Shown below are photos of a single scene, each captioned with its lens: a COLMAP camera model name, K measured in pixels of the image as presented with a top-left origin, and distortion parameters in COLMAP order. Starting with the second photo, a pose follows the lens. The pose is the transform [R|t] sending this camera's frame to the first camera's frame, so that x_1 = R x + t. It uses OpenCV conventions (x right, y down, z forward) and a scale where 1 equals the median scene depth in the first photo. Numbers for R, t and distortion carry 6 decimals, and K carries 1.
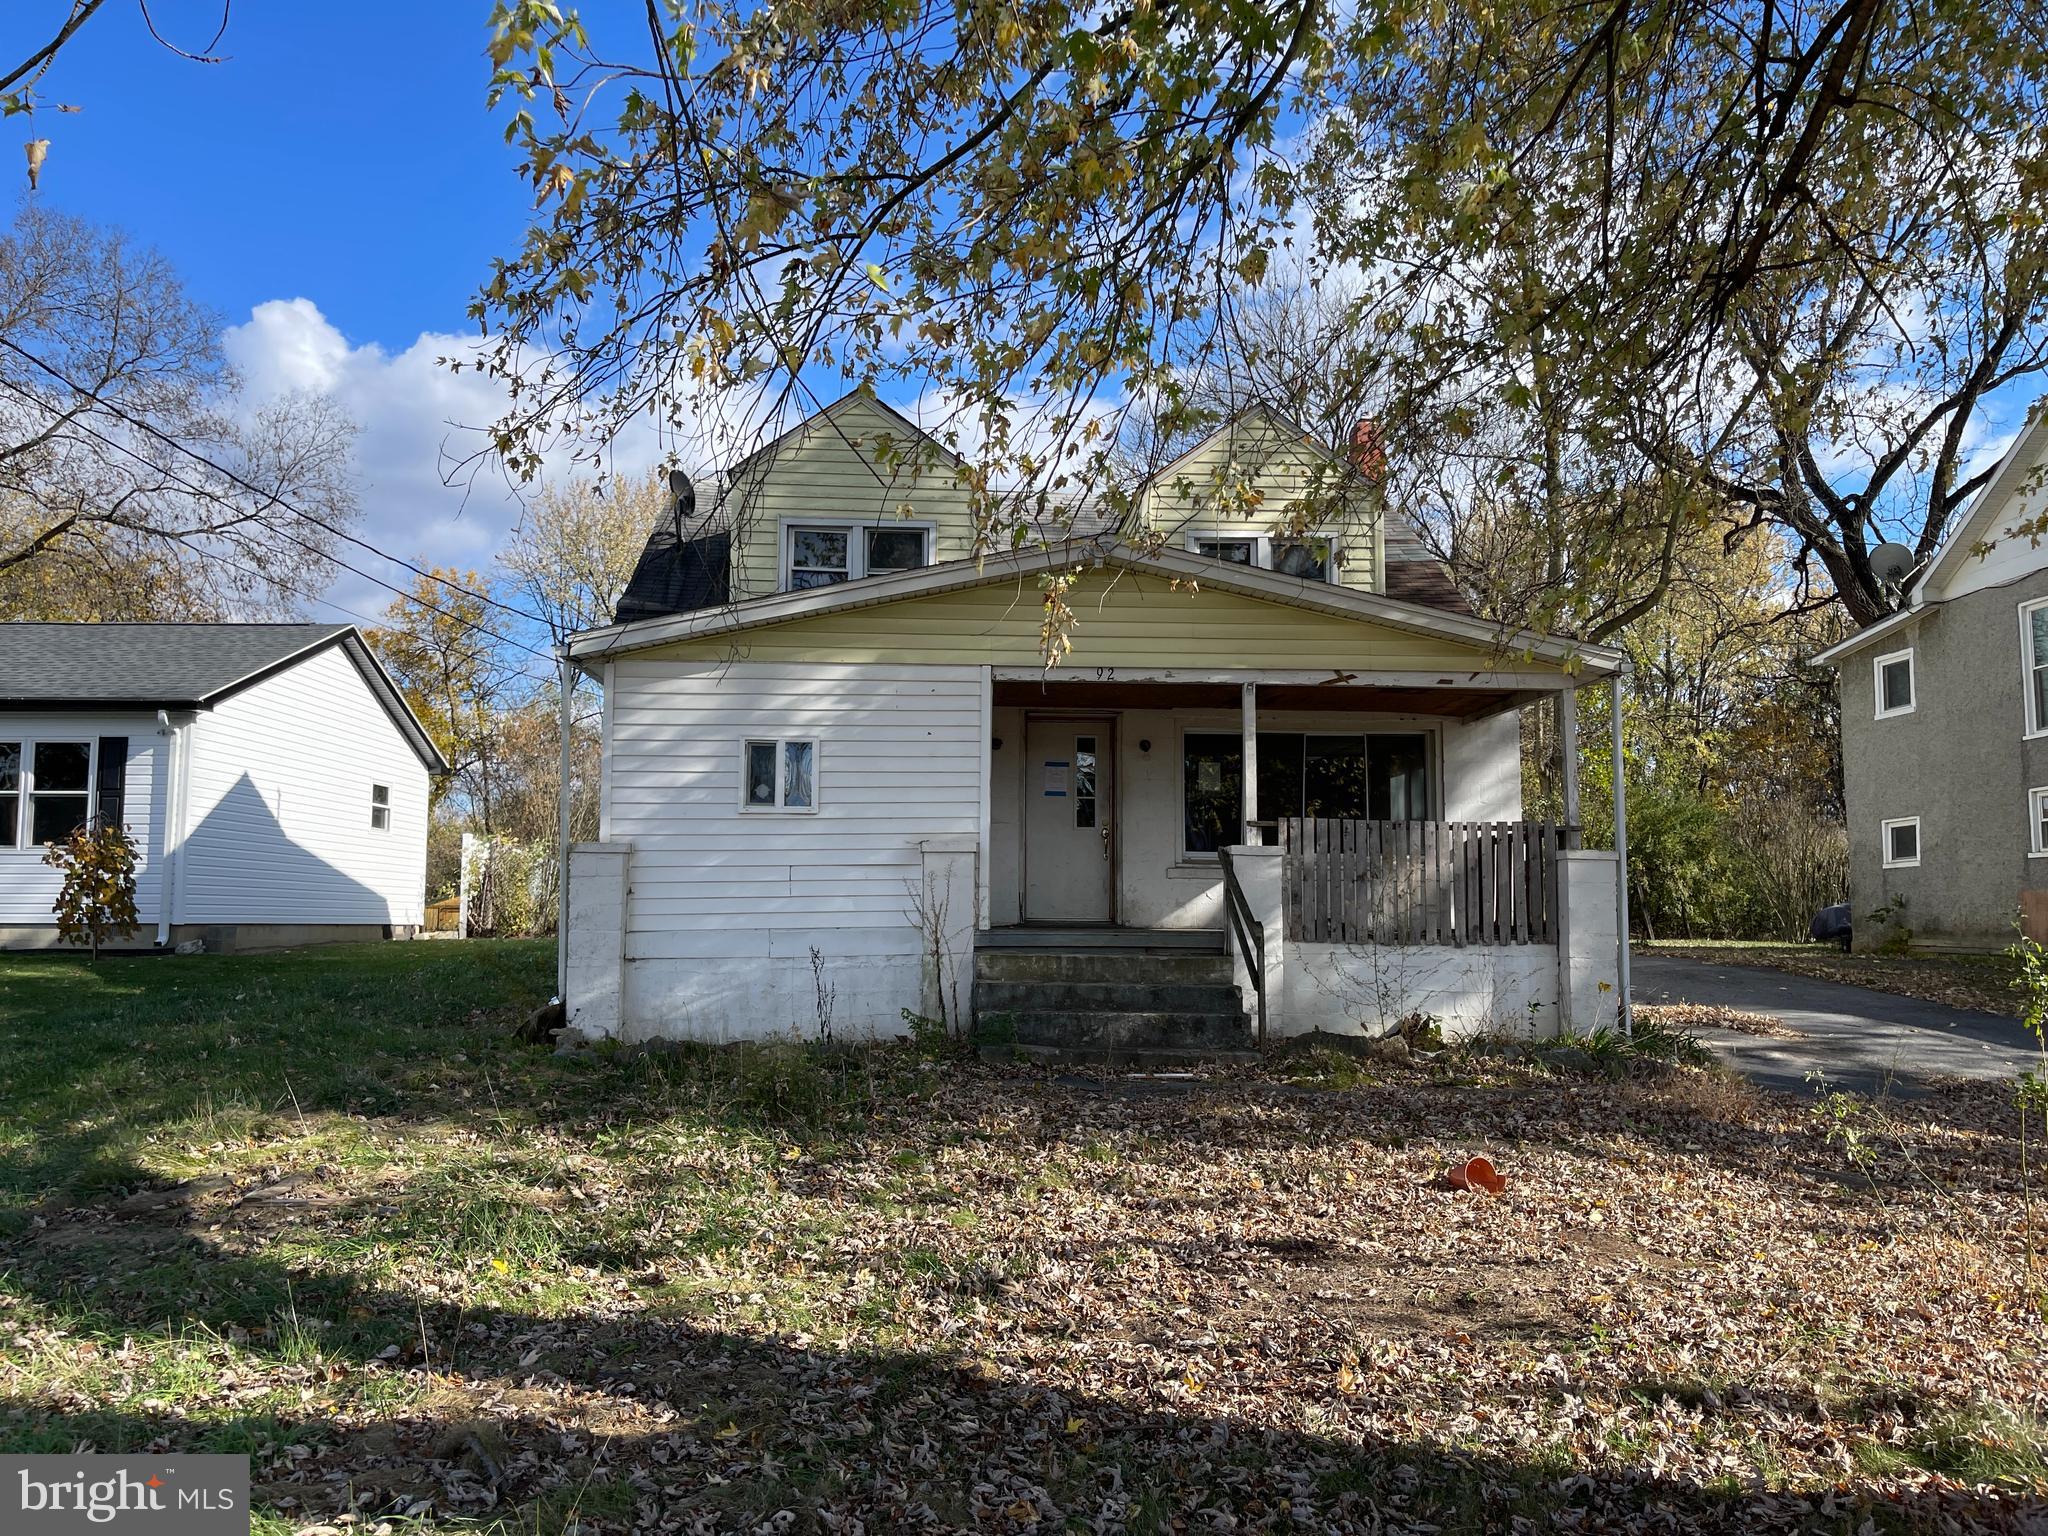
lens RADIAL K [[1552.1, 0, 1016.1], [0, 1552.1, 768.7], [0, 0, 1]] dist [0.034459, -0.018399]
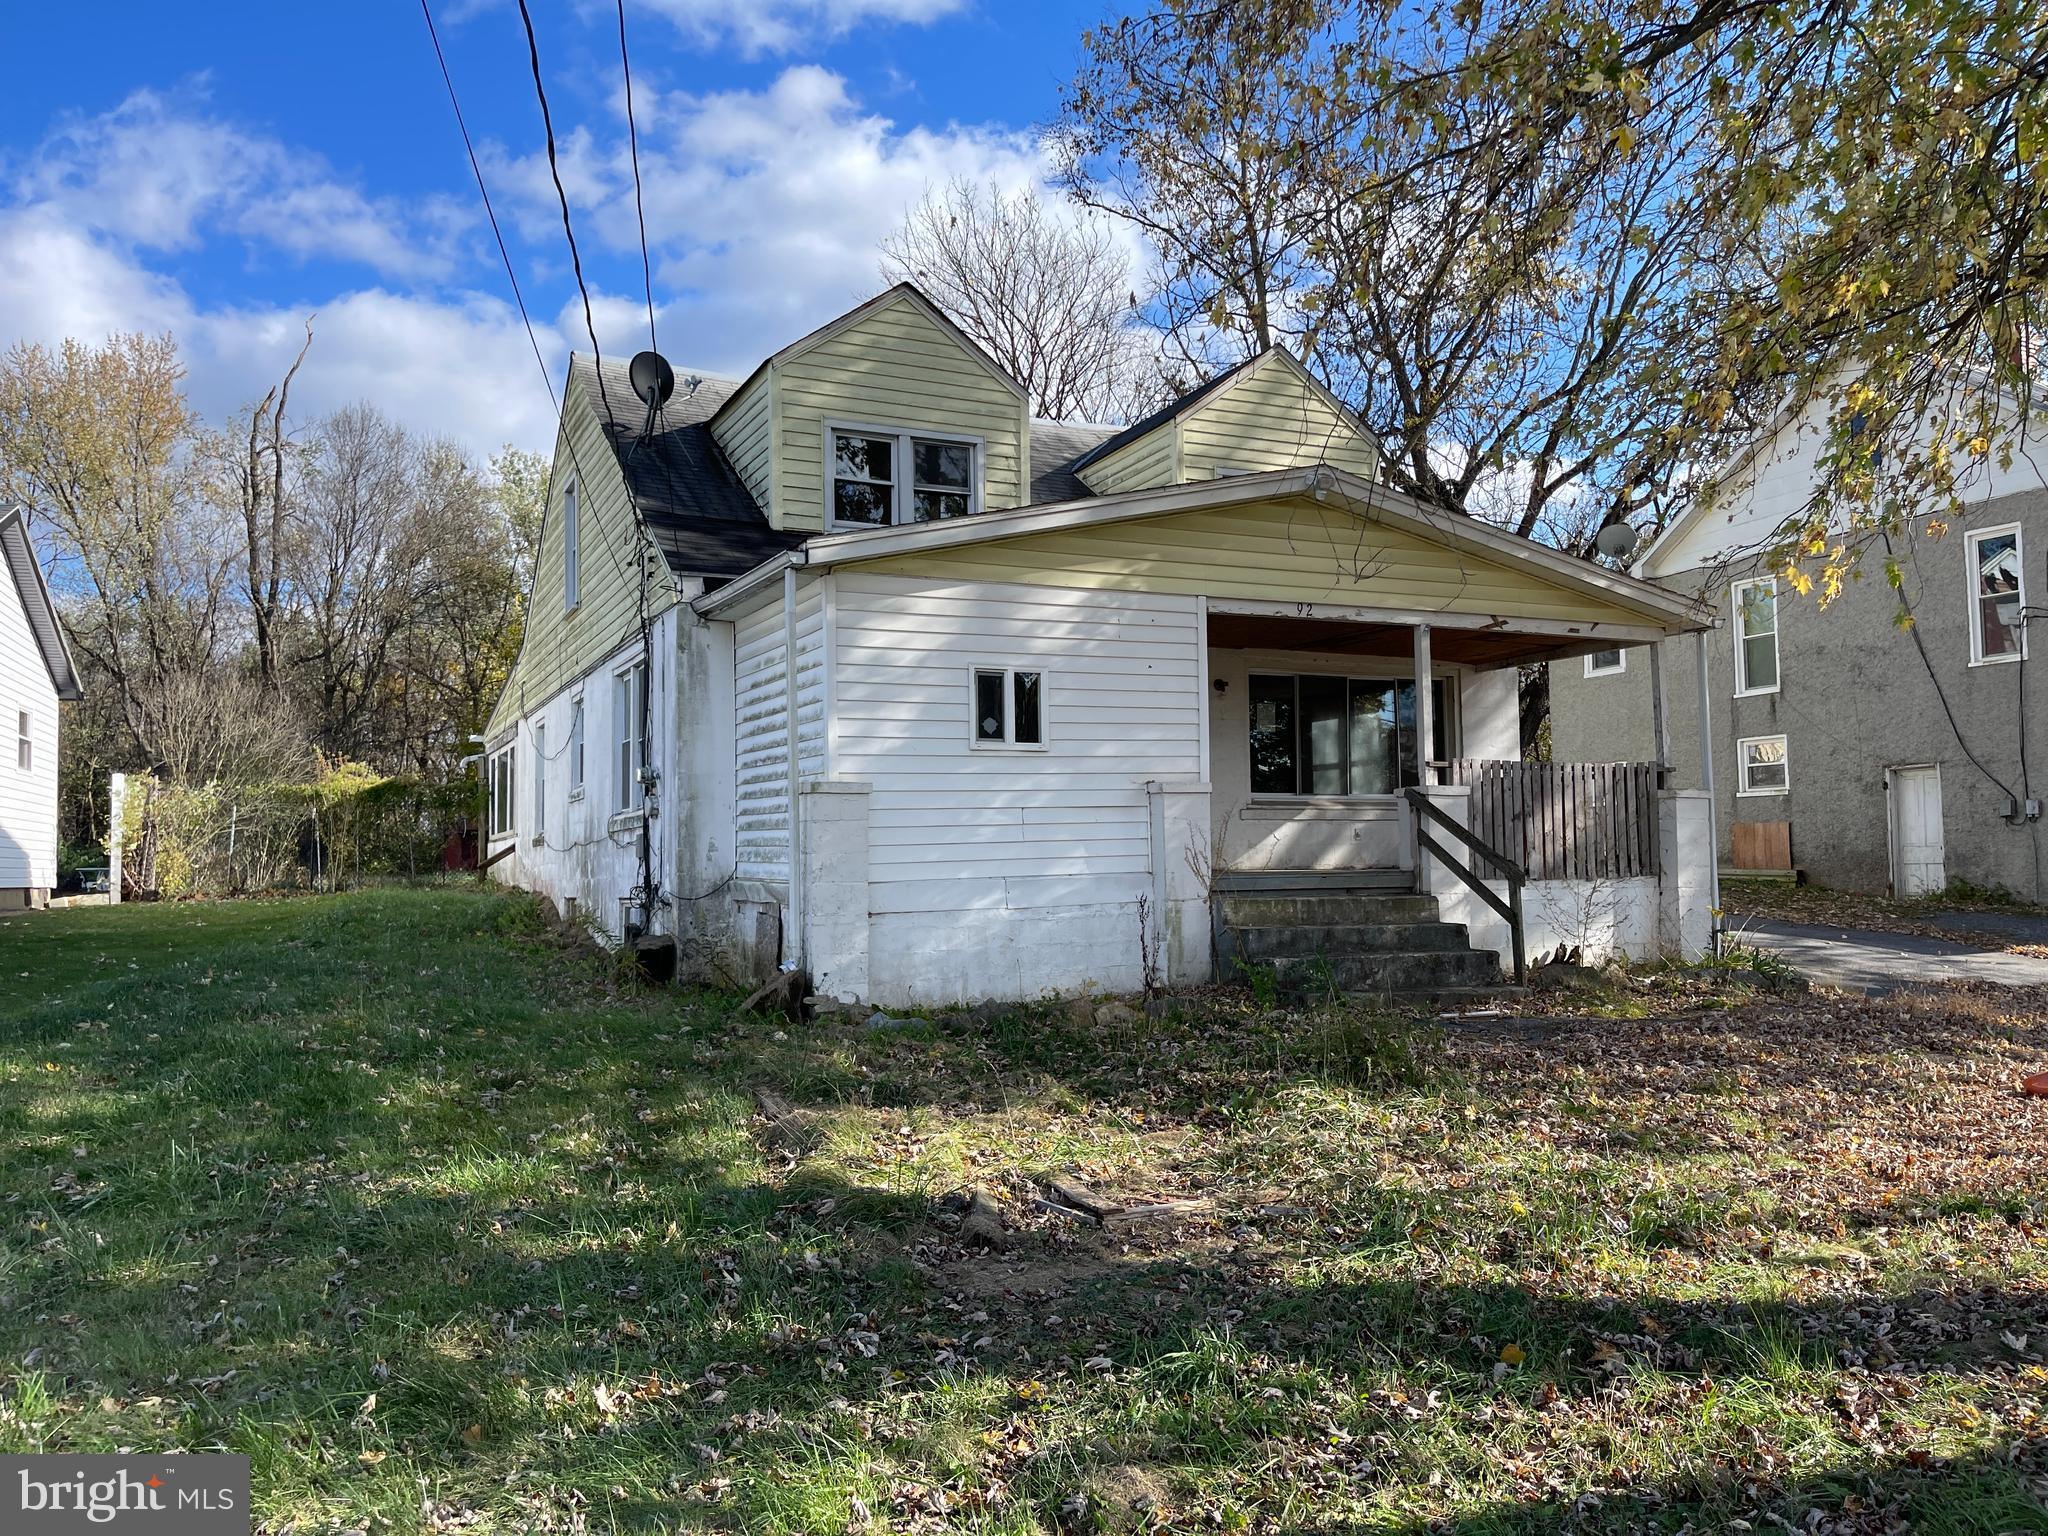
lens RADIAL K [[1552.1, 0, 1022.9], [0, 1552.1, 777.8], [0, 0, 1]] dist [0.034459, -0.018399]
pose [[0.929806, 0.001411, 0.368047, -0.471032], [-0.016569, 0.999139, 0.038027, 0.010096], [-0.367676, -0.041456, 0.929029, 0.152566]]
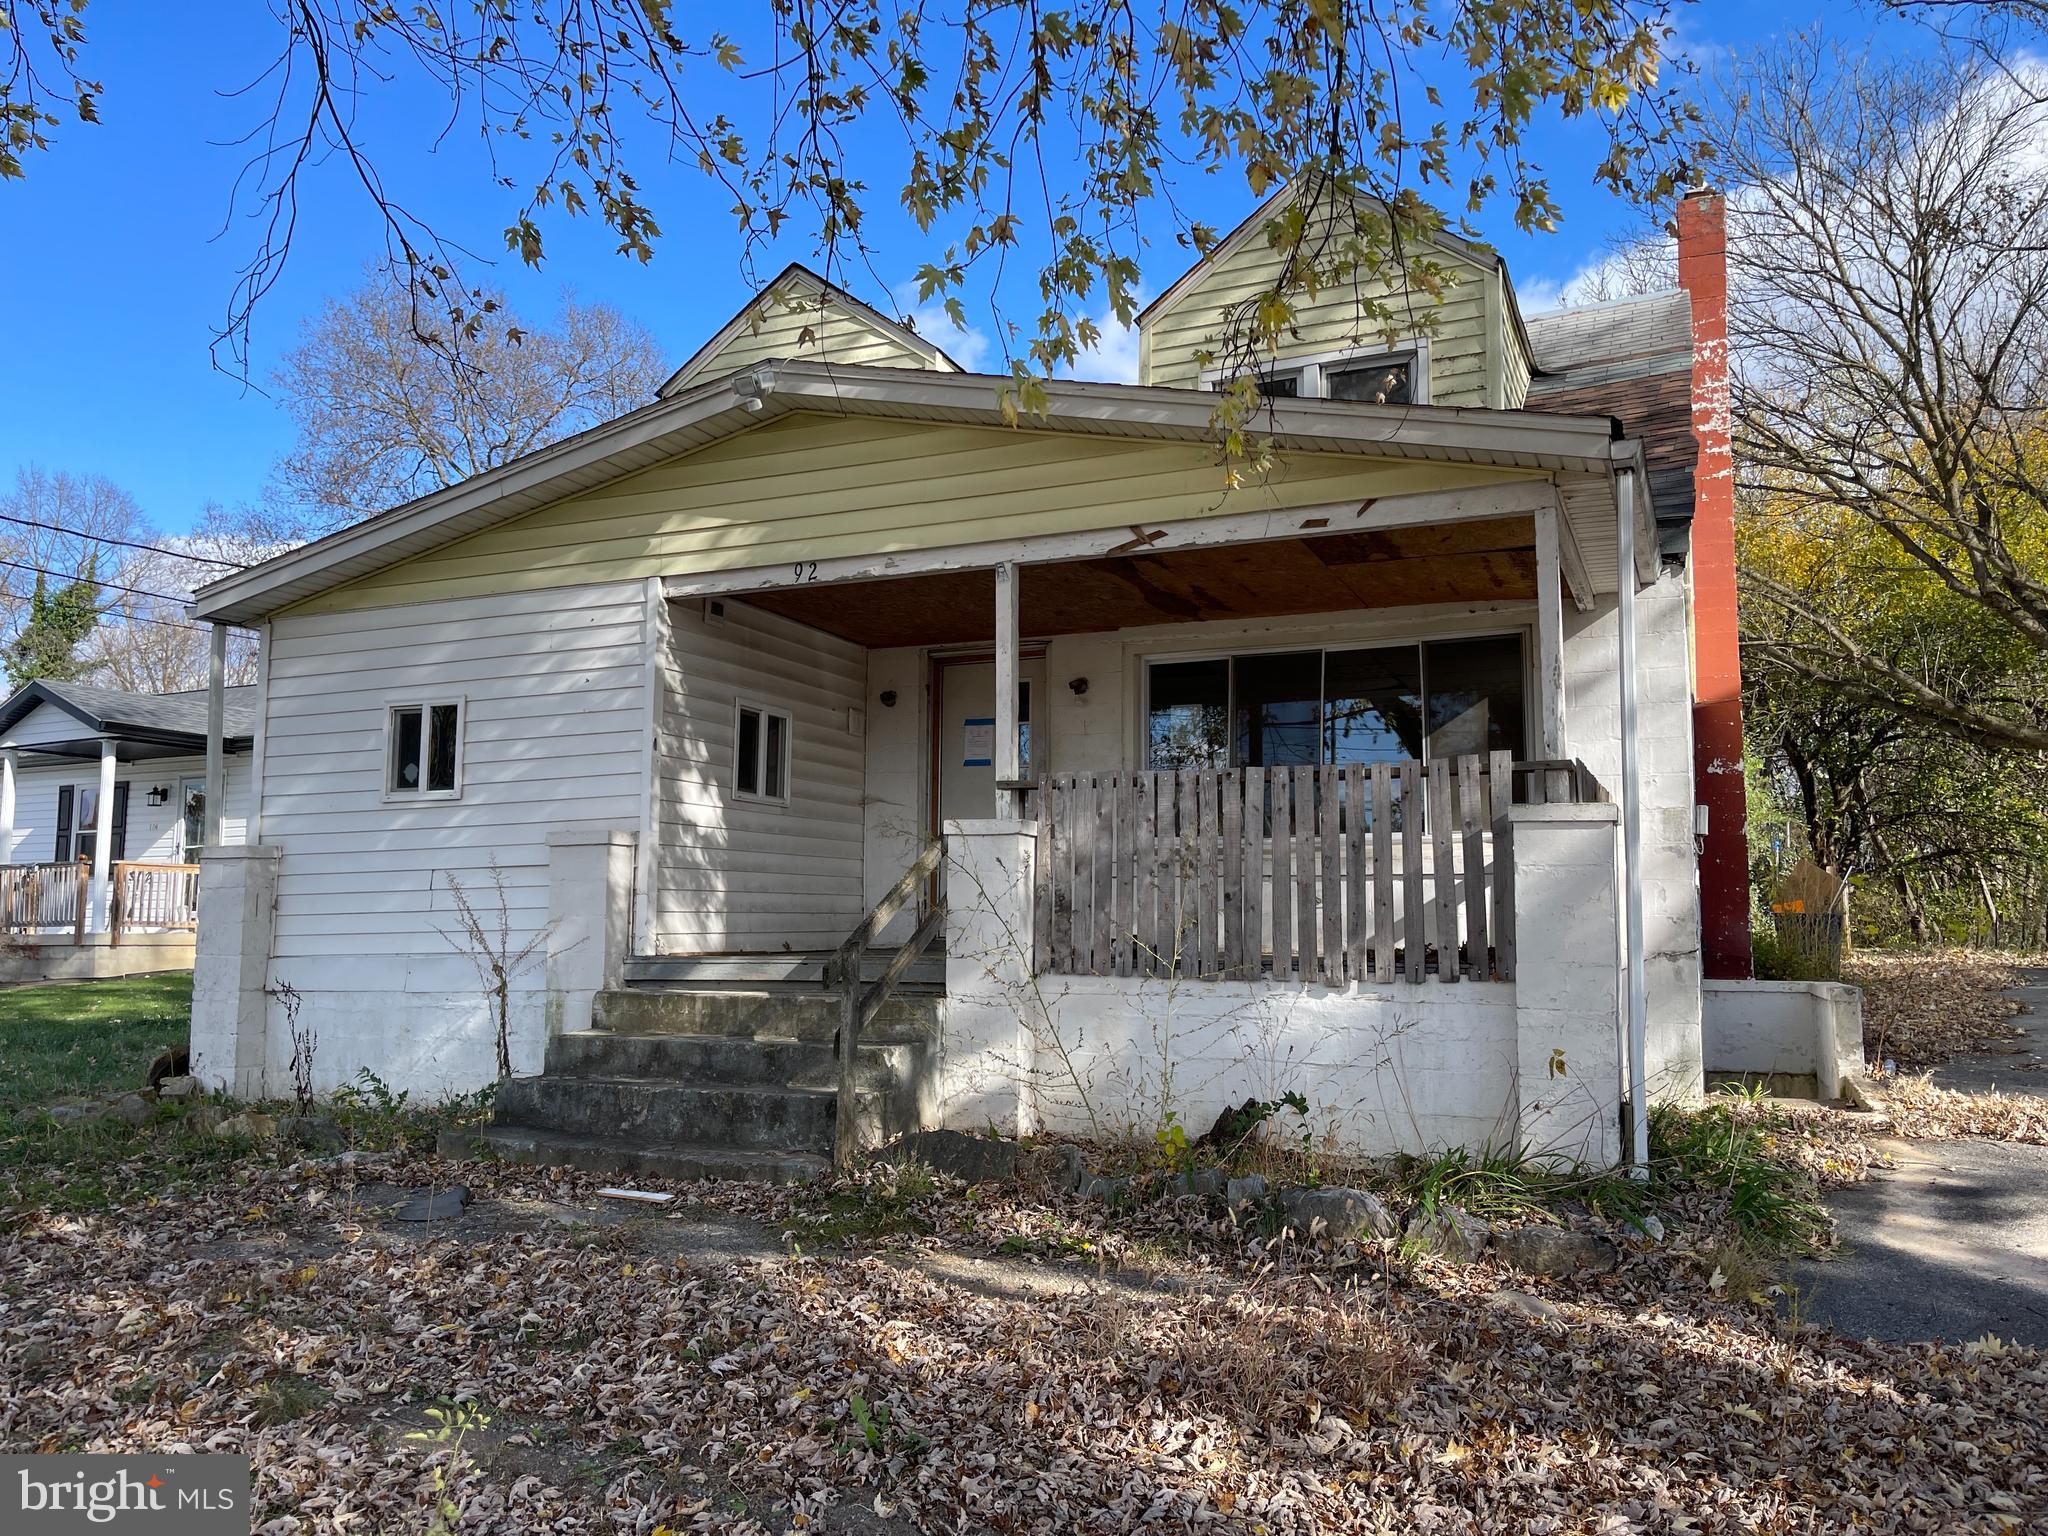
lens RADIAL K [[1552.1, 0, 1028.7], [0, 1552.1, 762.1], [0, 0, 1]] dist [0.034459, -0.018399]
pose [[0.892137, -0.053503, -0.448585, 0.443611], [0.046466, 0.998563, -0.026689, 0.043393], [0.449369, 0.002966, 0.893341, 0.446540]]
